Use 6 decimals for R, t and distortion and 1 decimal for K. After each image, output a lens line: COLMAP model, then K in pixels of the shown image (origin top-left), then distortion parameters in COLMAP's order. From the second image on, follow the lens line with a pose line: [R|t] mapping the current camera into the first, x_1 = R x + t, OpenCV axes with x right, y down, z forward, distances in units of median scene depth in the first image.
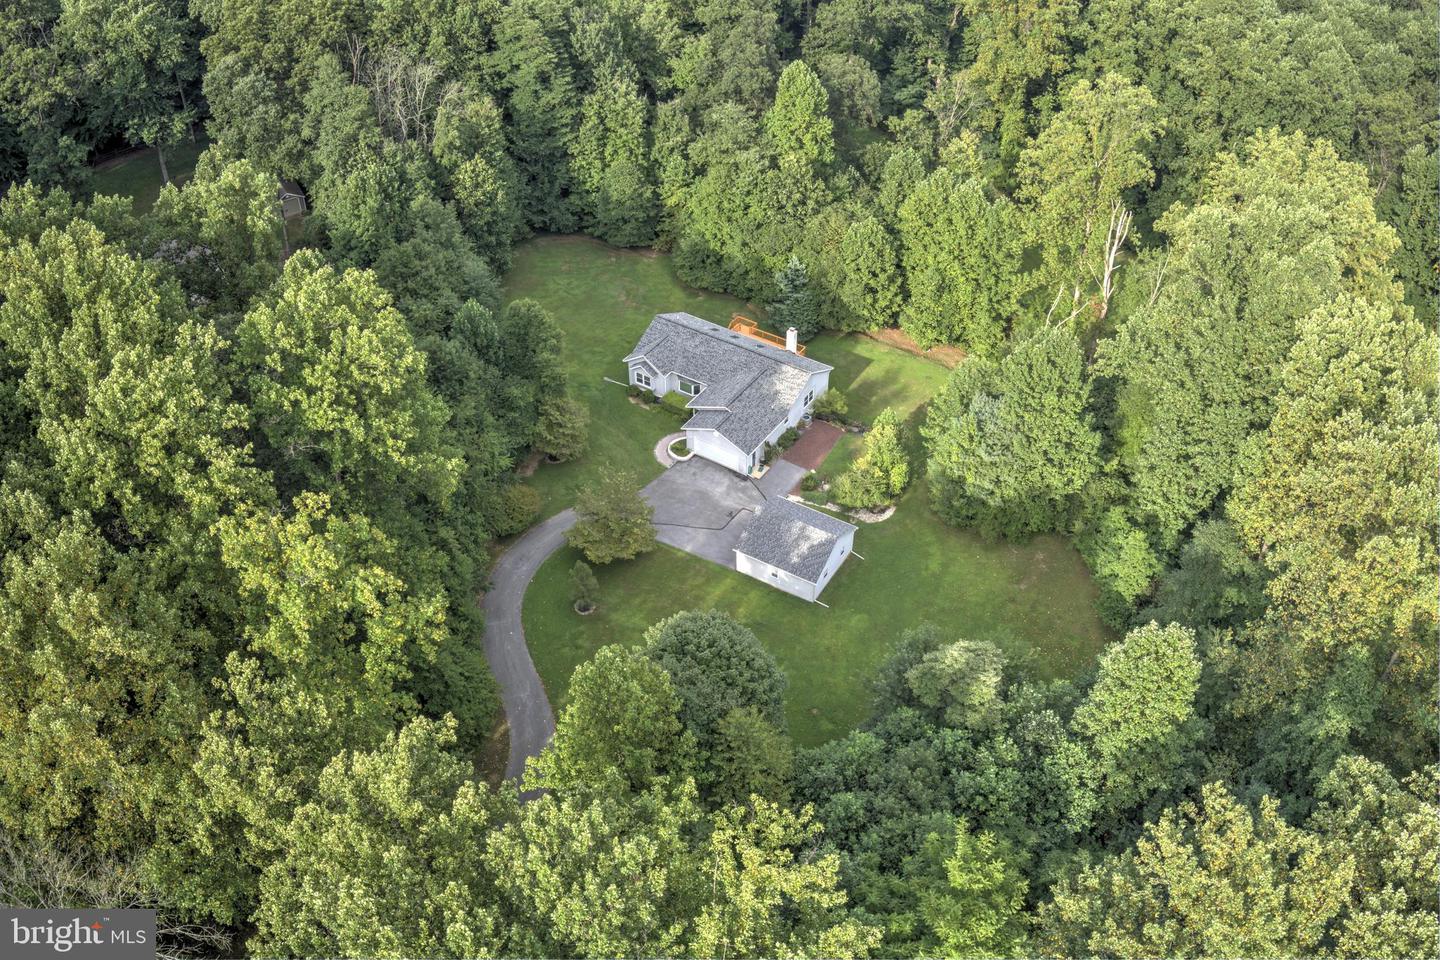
lens RADIAL K [[1175.0, 0, 730.4], [0, 1175.0, 478.6], [0, 0, 1]] dist [-0.238446, 0.064881]
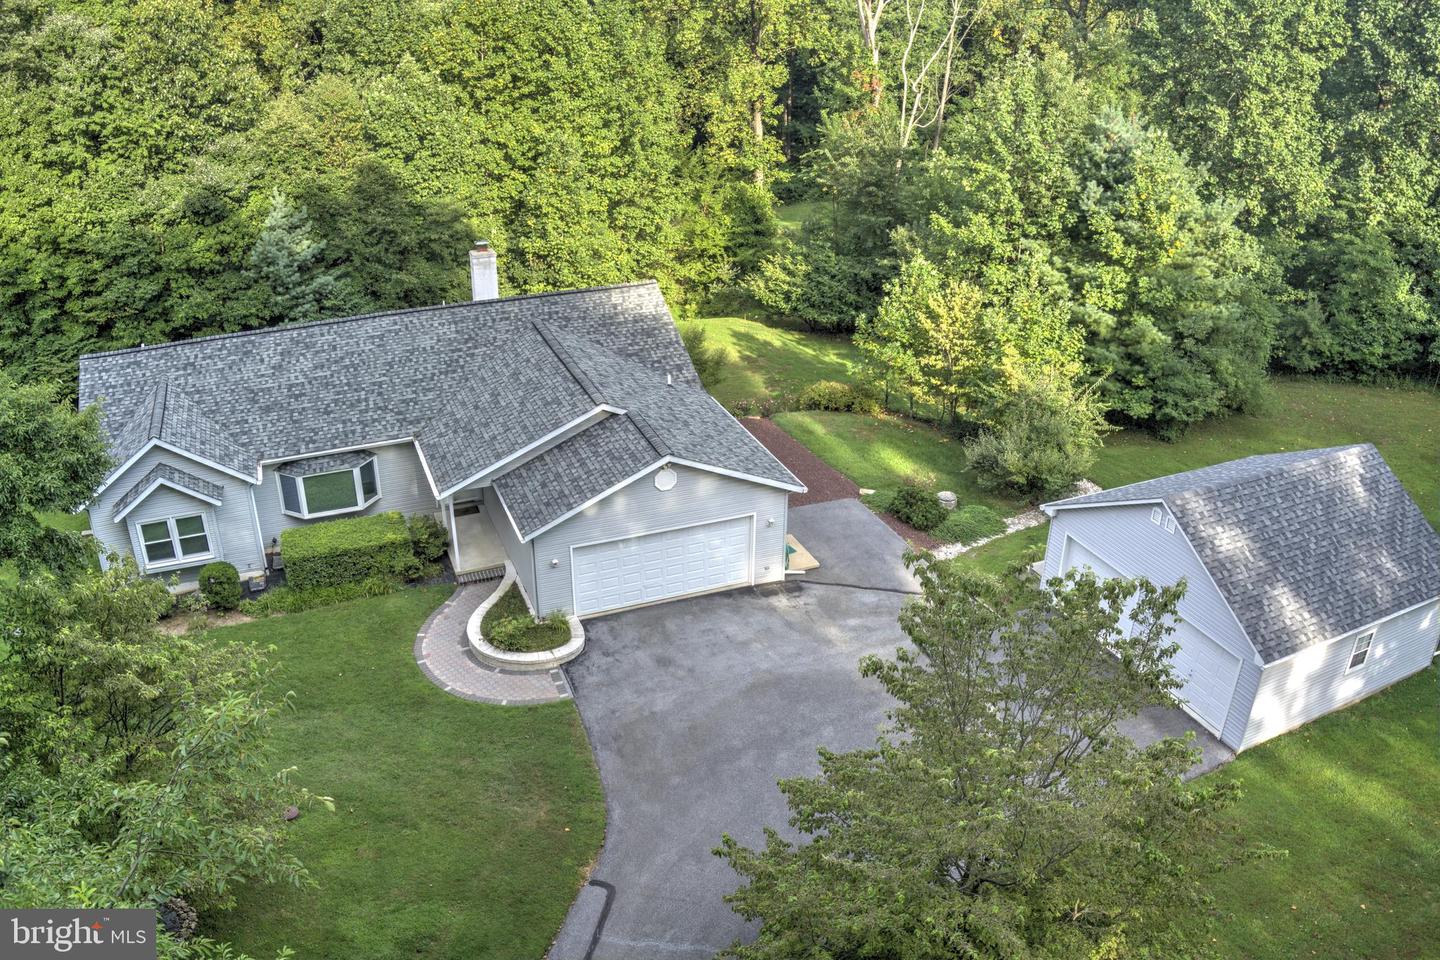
lens RADIAL K [[1175.0, 0, 723.1], [0, 1175.0, 485.0], [0, 0, 1]] dist [-0.238446, 0.064881]
pose [[0.580657, -0.363300, 0.728594, -0.199911], [0.535745, 0.844359, -0.005941, -0.028752], [-0.613037, 0.393790, 0.684920, 0.817067]]
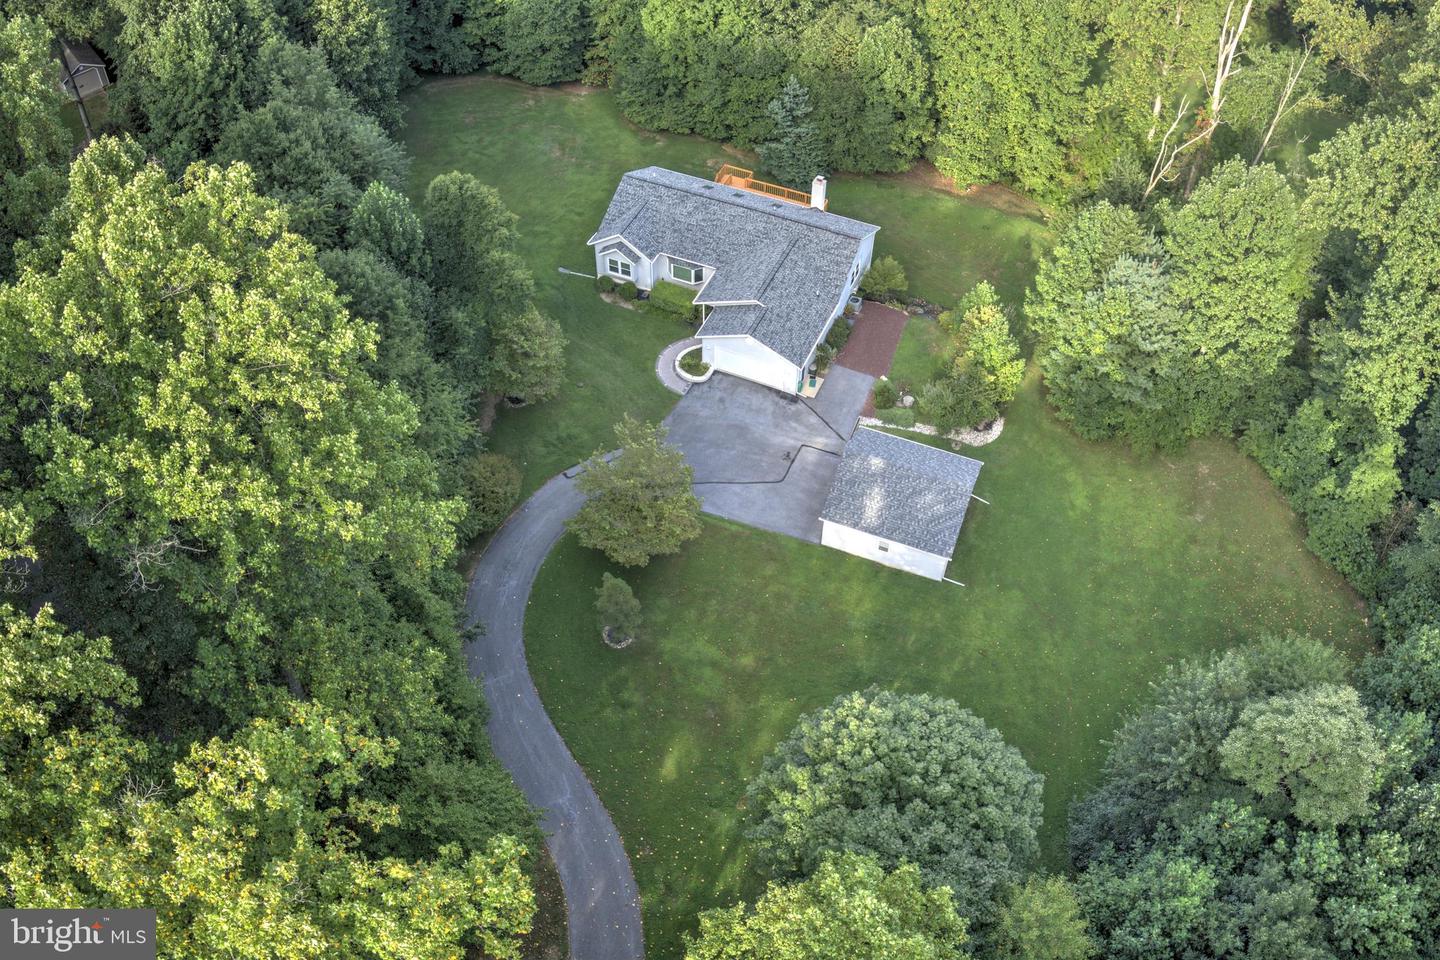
lens RADIAL K [[1175.0, 0, 711.4], [0, 1175.0, 480.4], [0, 0, 1]] dist [-0.238446, 0.064881]
pose [[0.988678, -0.114696, 0.096753, -0.112391], [0.099504, 0.983757, 0.149405, -0.063369], [-0.112318, -0.138086, 0.984031, 0.310129]]
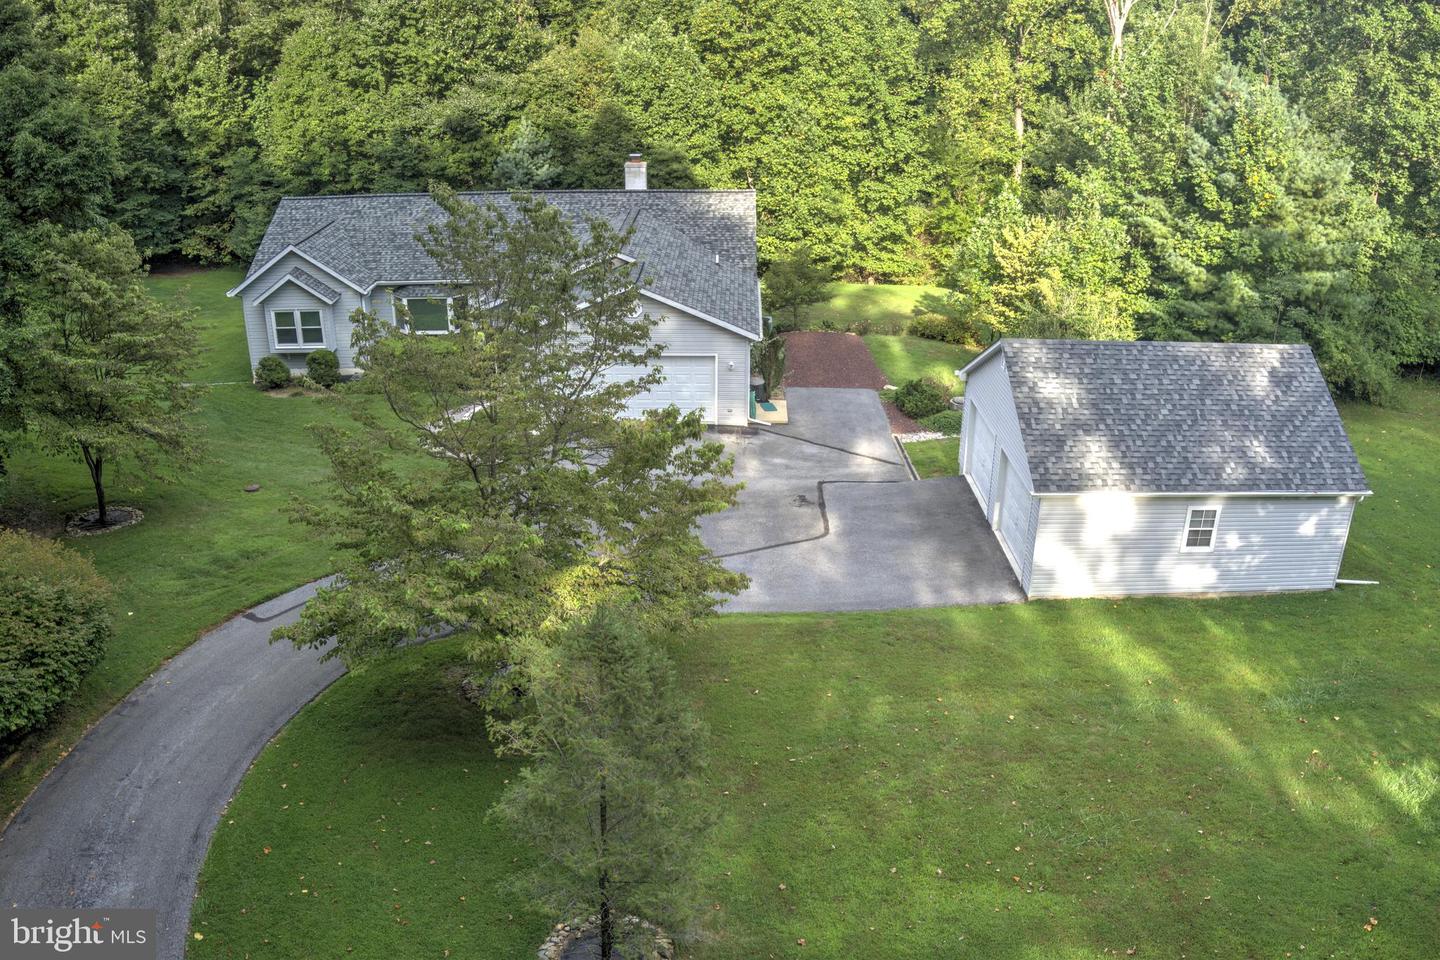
lens RADIAL K [[1175.0, 0, 715.9], [0, 1175.0, 480.5], [0, 0, 1]] dist [-0.238446, 0.064881]
pose [[0.854652, -0.211137, 0.474333, -0.150712], [0.346584, 0.912236, -0.218416, 0.079575], [-0.386588, 0.351065, 0.852821, 0.749405]]
